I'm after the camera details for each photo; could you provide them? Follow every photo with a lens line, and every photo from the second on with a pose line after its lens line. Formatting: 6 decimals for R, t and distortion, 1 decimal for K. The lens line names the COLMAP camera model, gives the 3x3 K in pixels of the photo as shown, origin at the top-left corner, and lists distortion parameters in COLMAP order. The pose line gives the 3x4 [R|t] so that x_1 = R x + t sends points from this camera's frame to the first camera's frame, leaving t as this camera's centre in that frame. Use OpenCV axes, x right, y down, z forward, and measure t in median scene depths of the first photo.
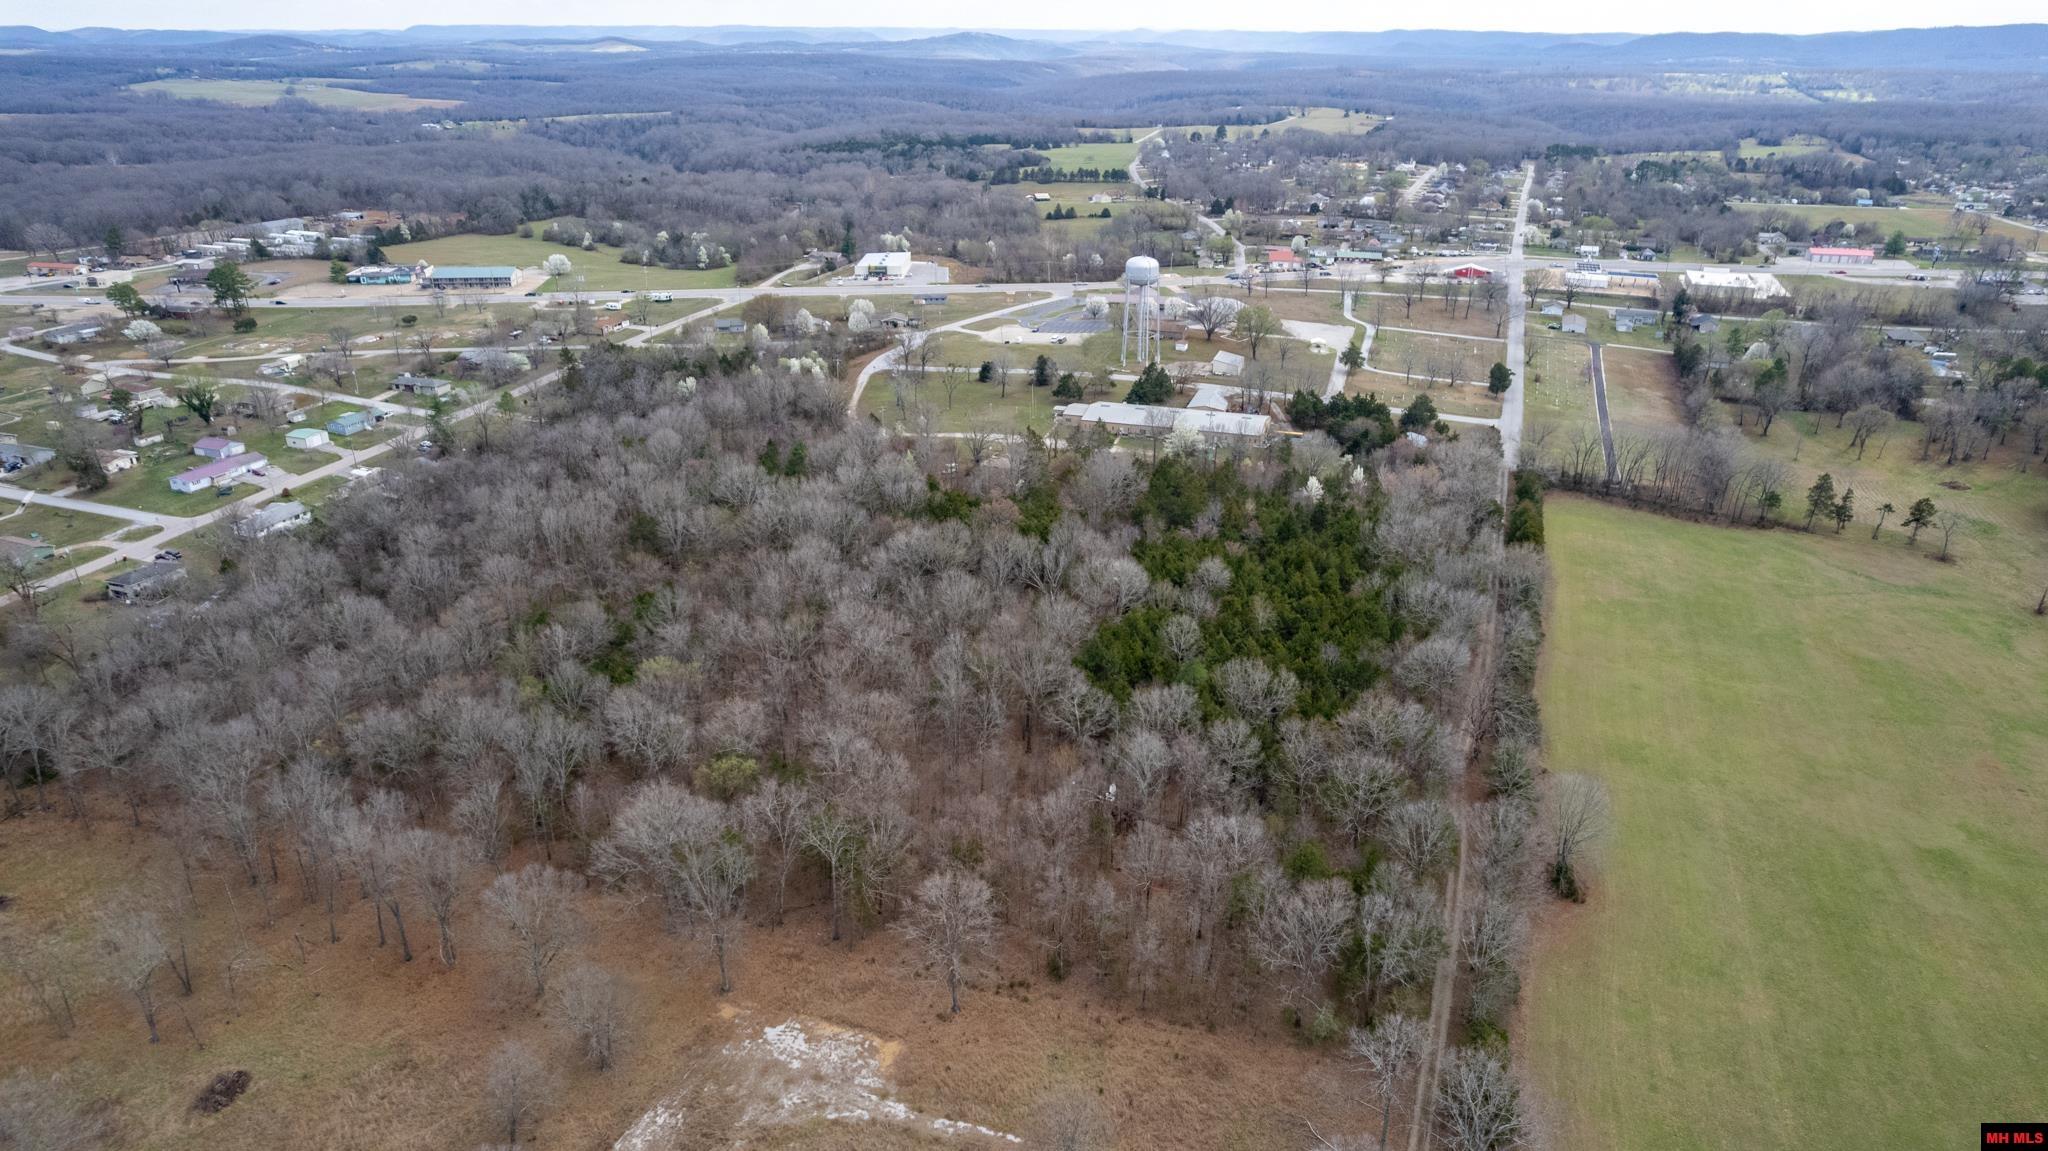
lens RADIAL K [[1305.8, 0, 1032.1], [0, 1305.8, 604.6], [0, 0, 1]] dist [-0.079647, 0.088983]
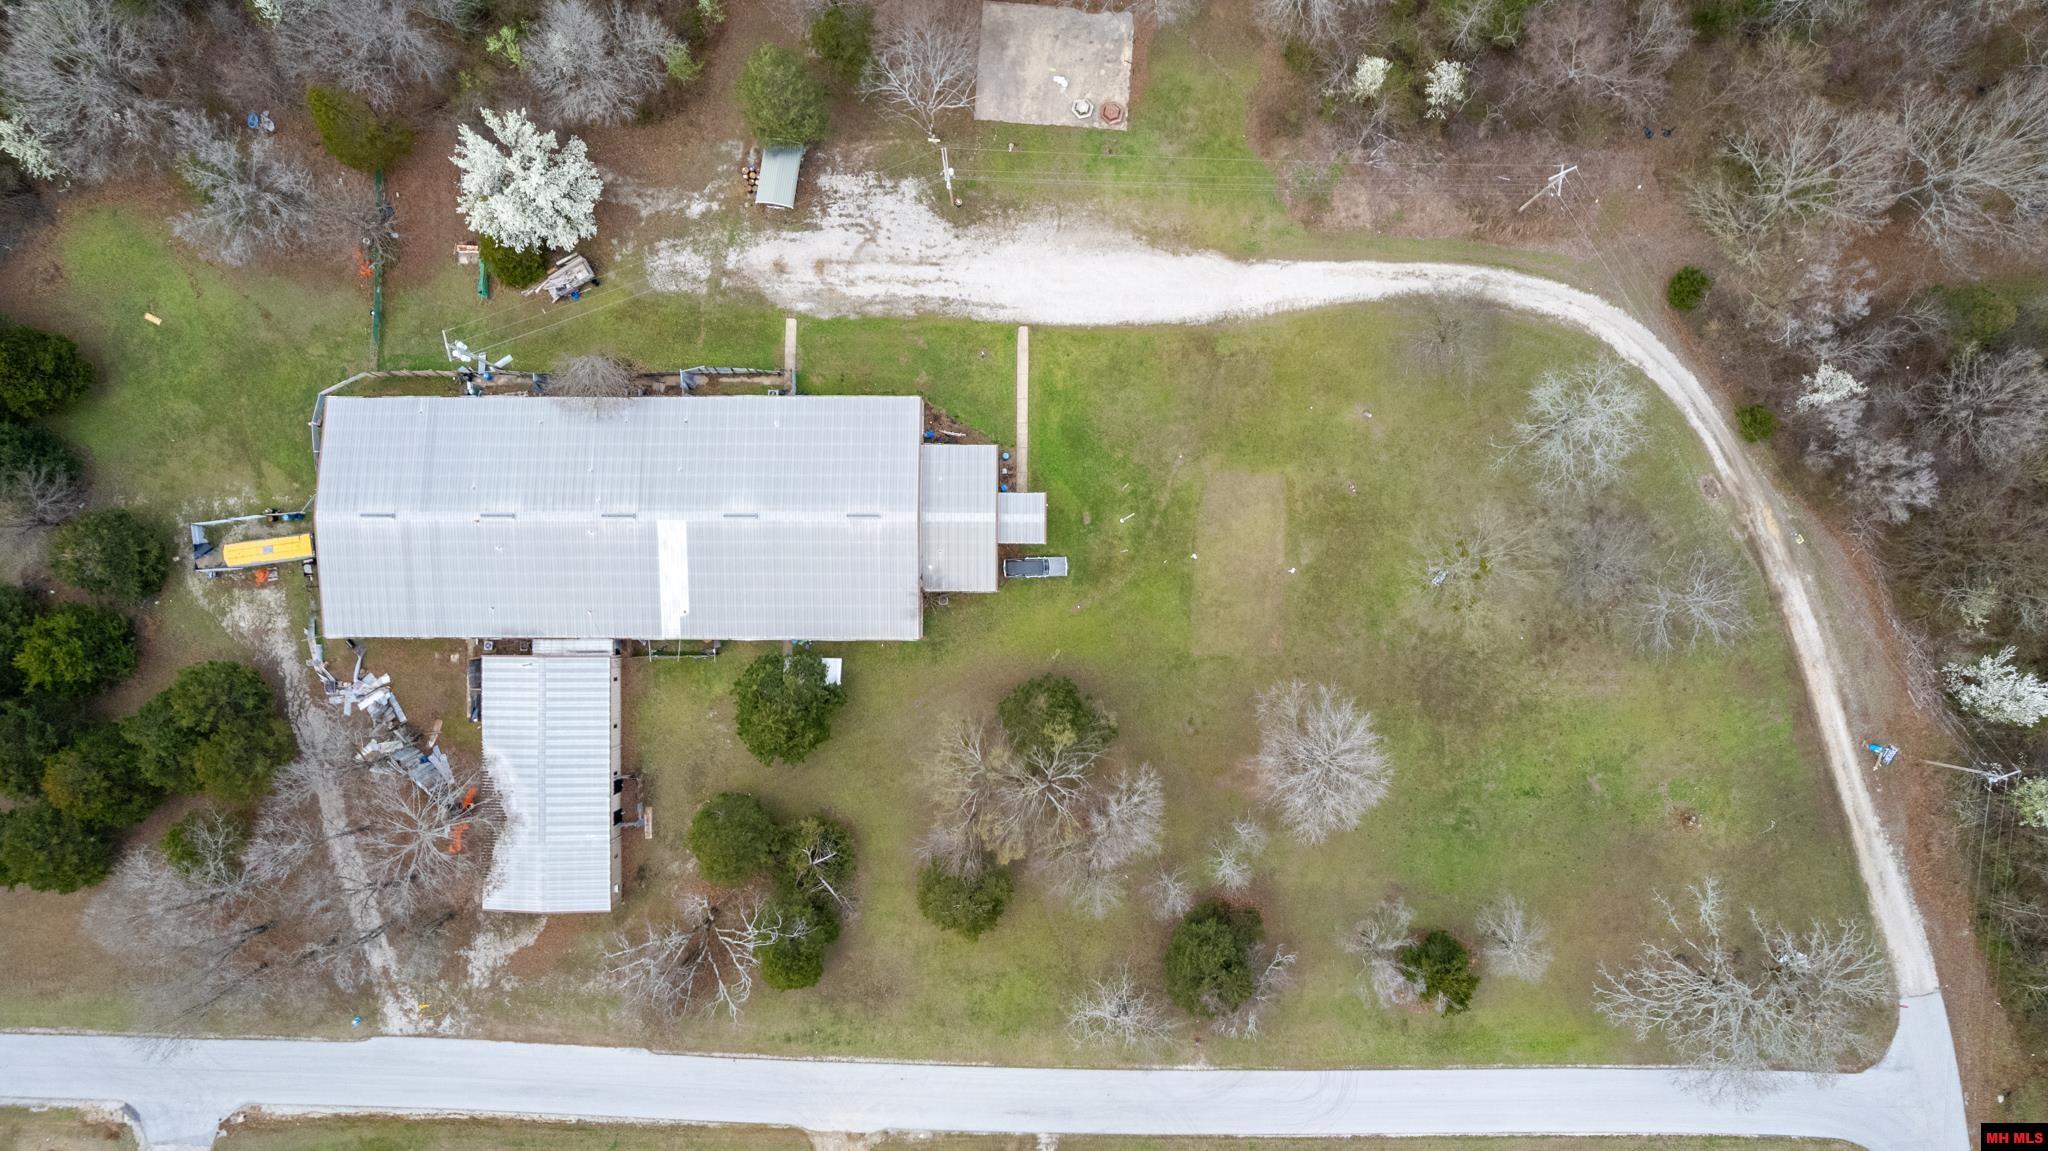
lens RADIAL K [[1305.8, 0, 1032.1], [0, 1305.8, 604.6], [0, 0, 1]] dist [-0.079647, 0.088983]
pose [[-0.958254, 0.285801, -0.008224, 0.026993], [-0.121724, -0.381758, 0.916212, -0.402552], [0.258715, 0.878964, 0.400610, 0.862064]]
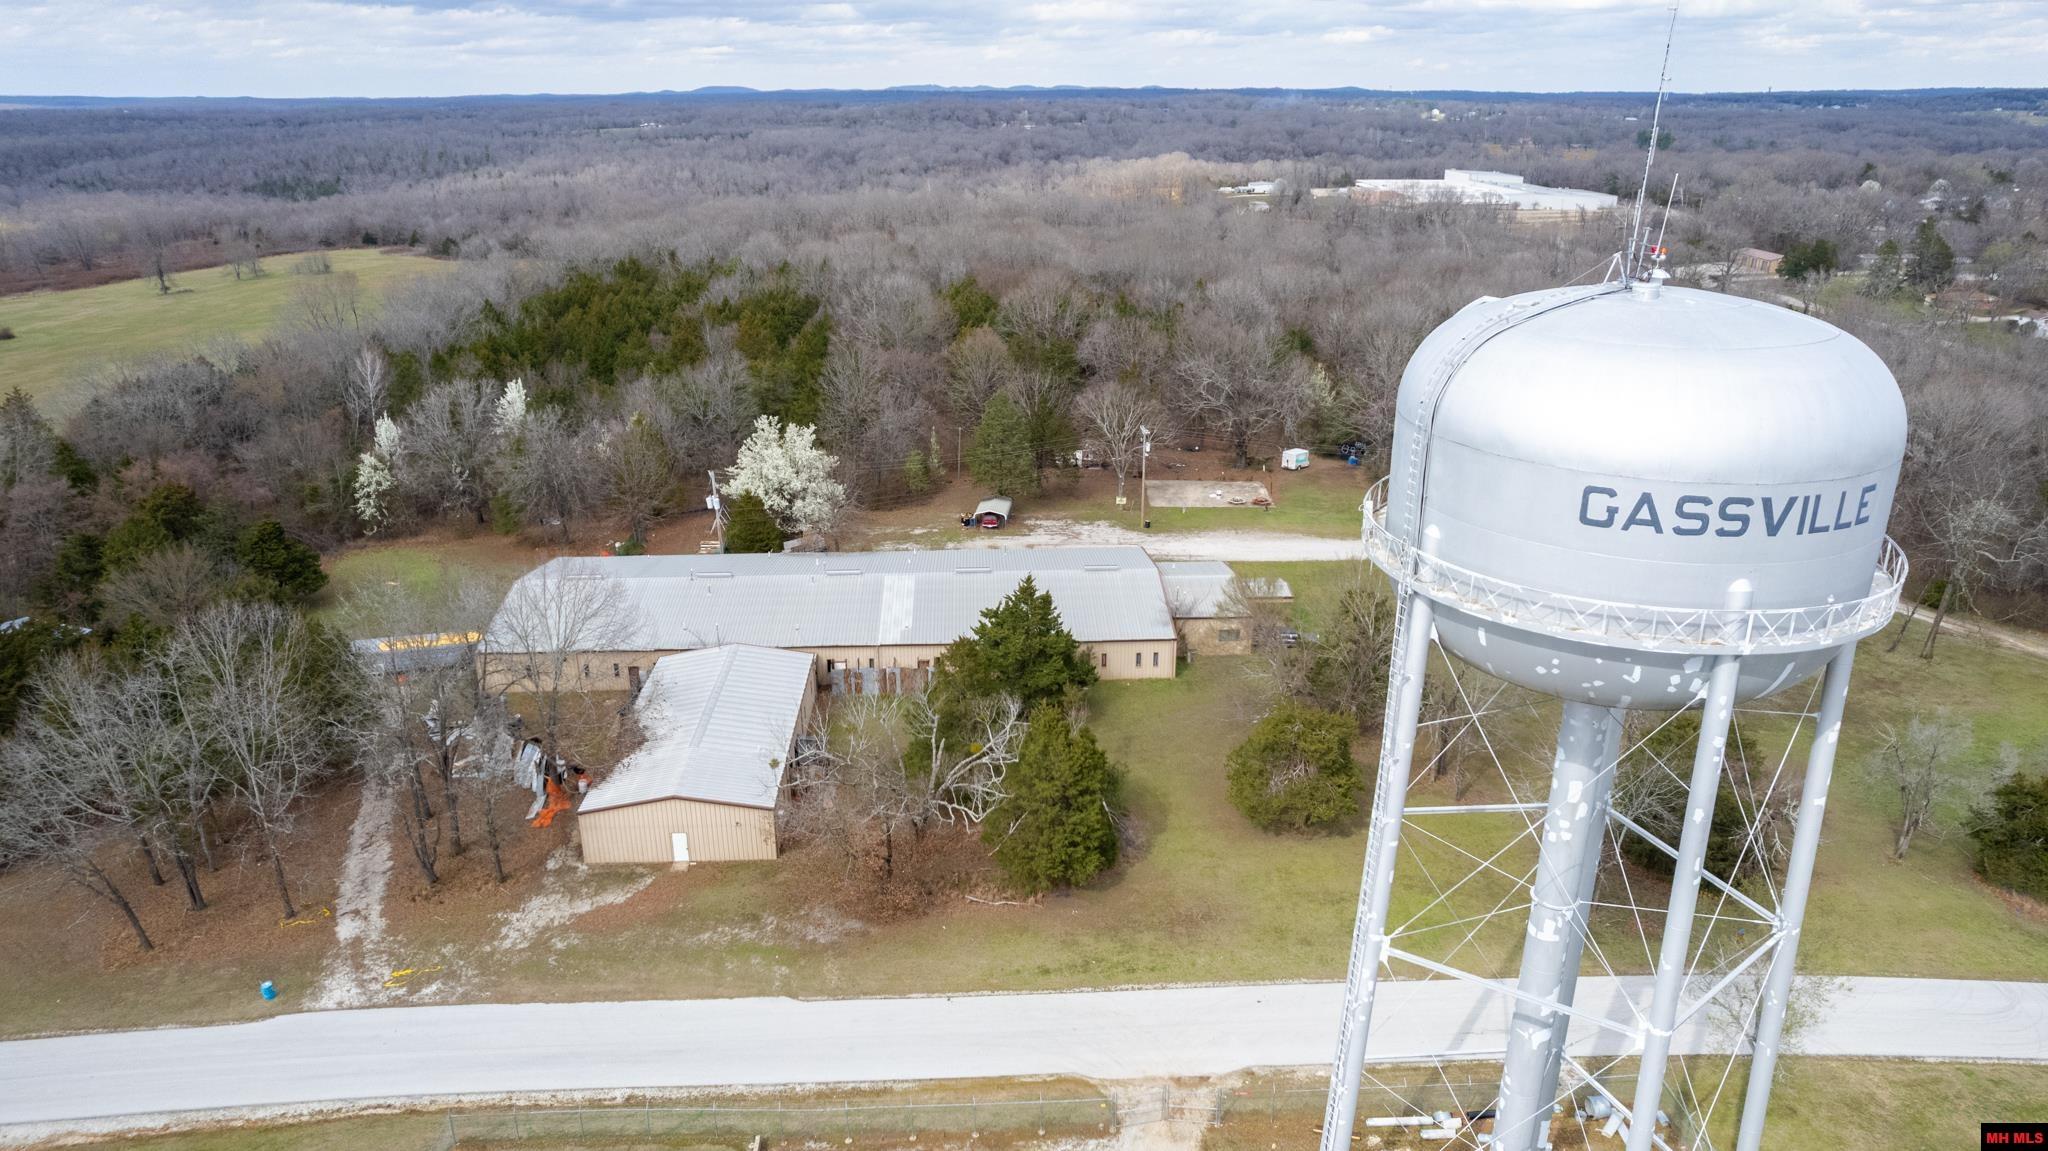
lens RADIAL K [[1305.8, 0, 1032.1], [0, 1305.8, 604.6], [0, 0, 1]] dist [-0.079647, 0.088983]
pose [[-0.943042, 0.117527, -0.311222, 0.147355], [-0.140053, 0.708318, 0.691860, -0.317607], [0.301756, 0.696041, -0.651514, 1.114058]]
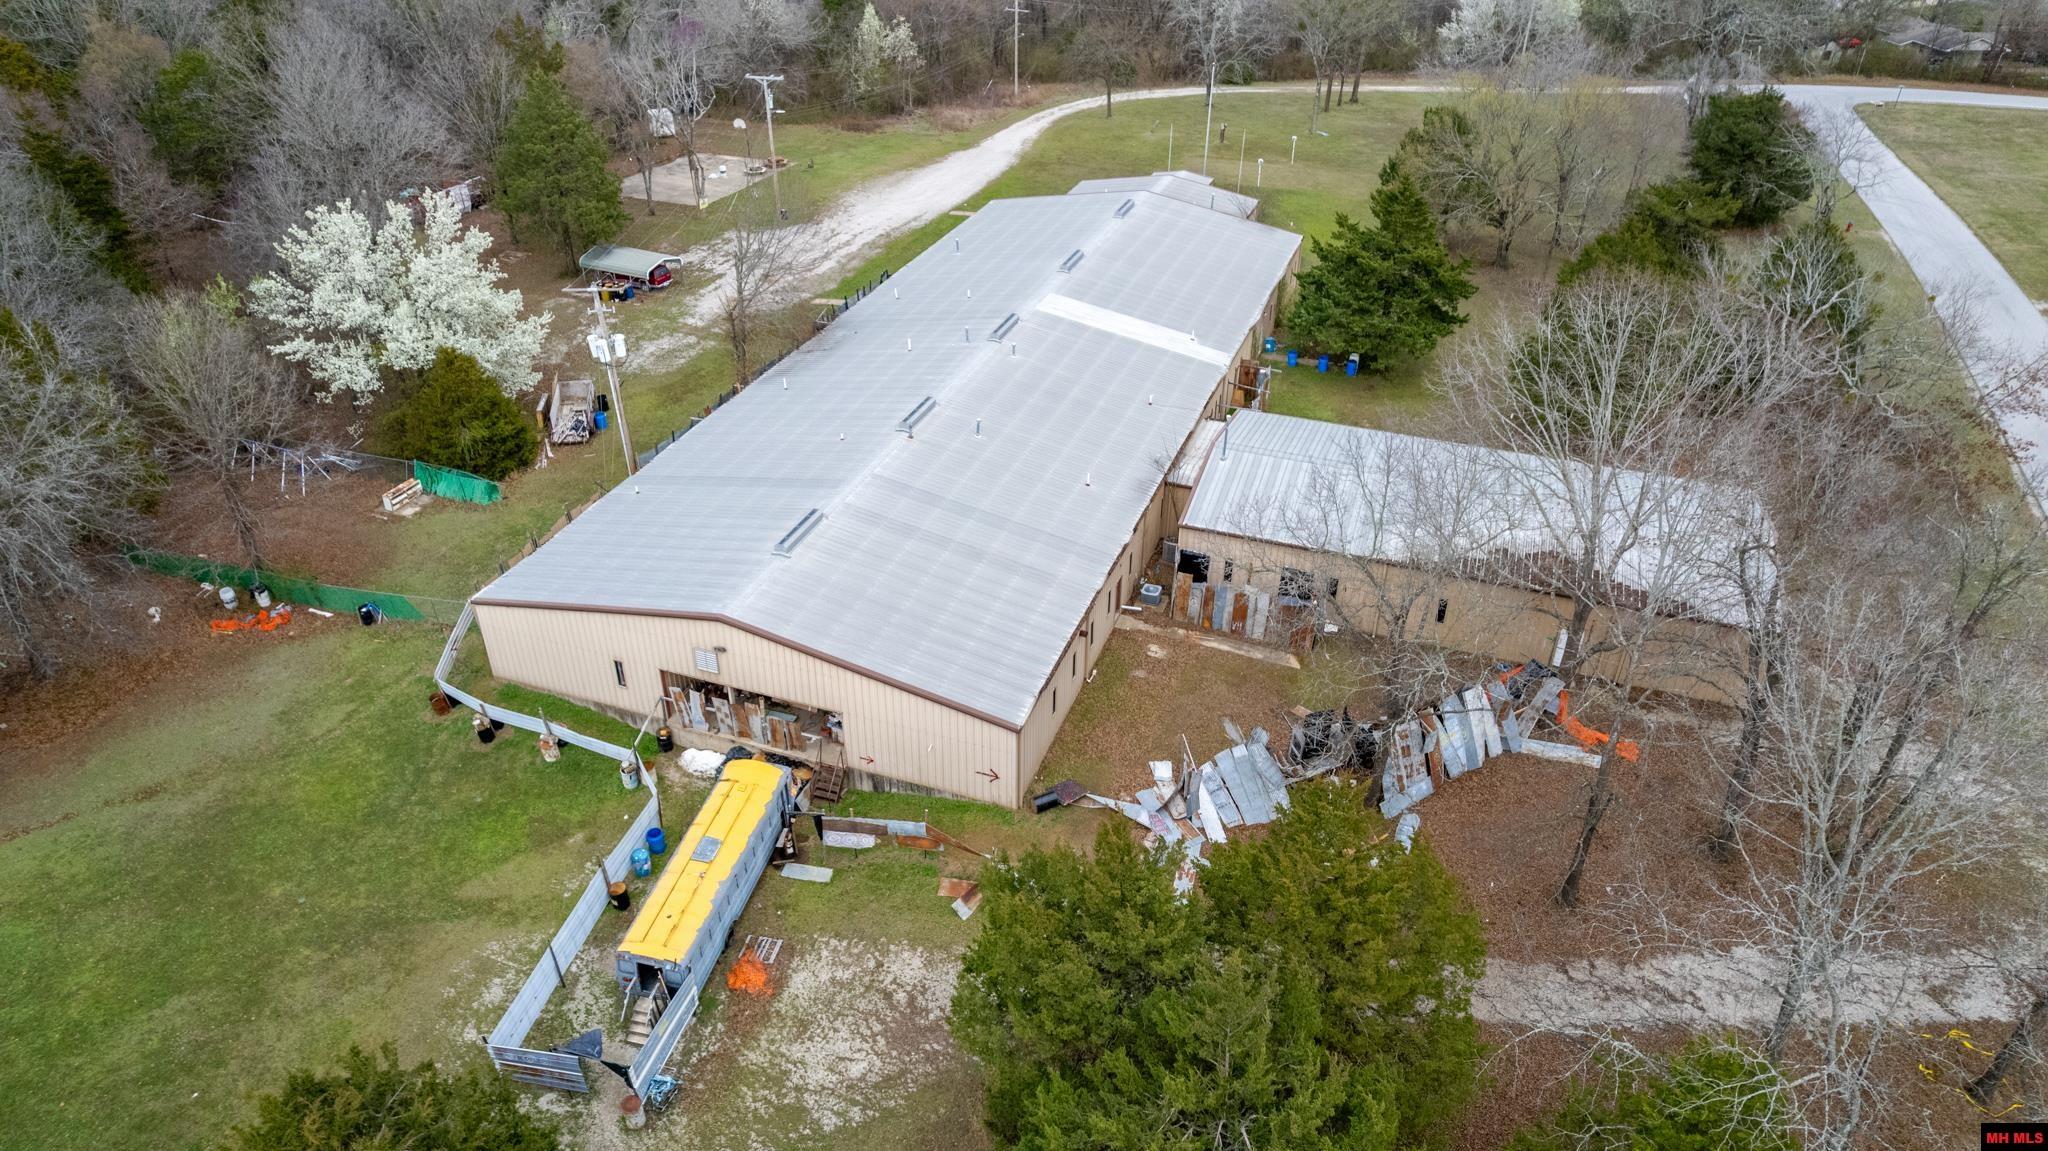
lens RADIAL K [[1305.8, 0, 1032.1], [0, 1305.8, 604.6], [0, 0, 1]] dist [-0.079647, 0.088983]
pose [[-0.049594, 0.547786, -0.835147, 0.247987], [-0.414622, 0.749429, 0.516183, -0.195337], [0.908641, 0.371870, 0.189957, 0.917094]]
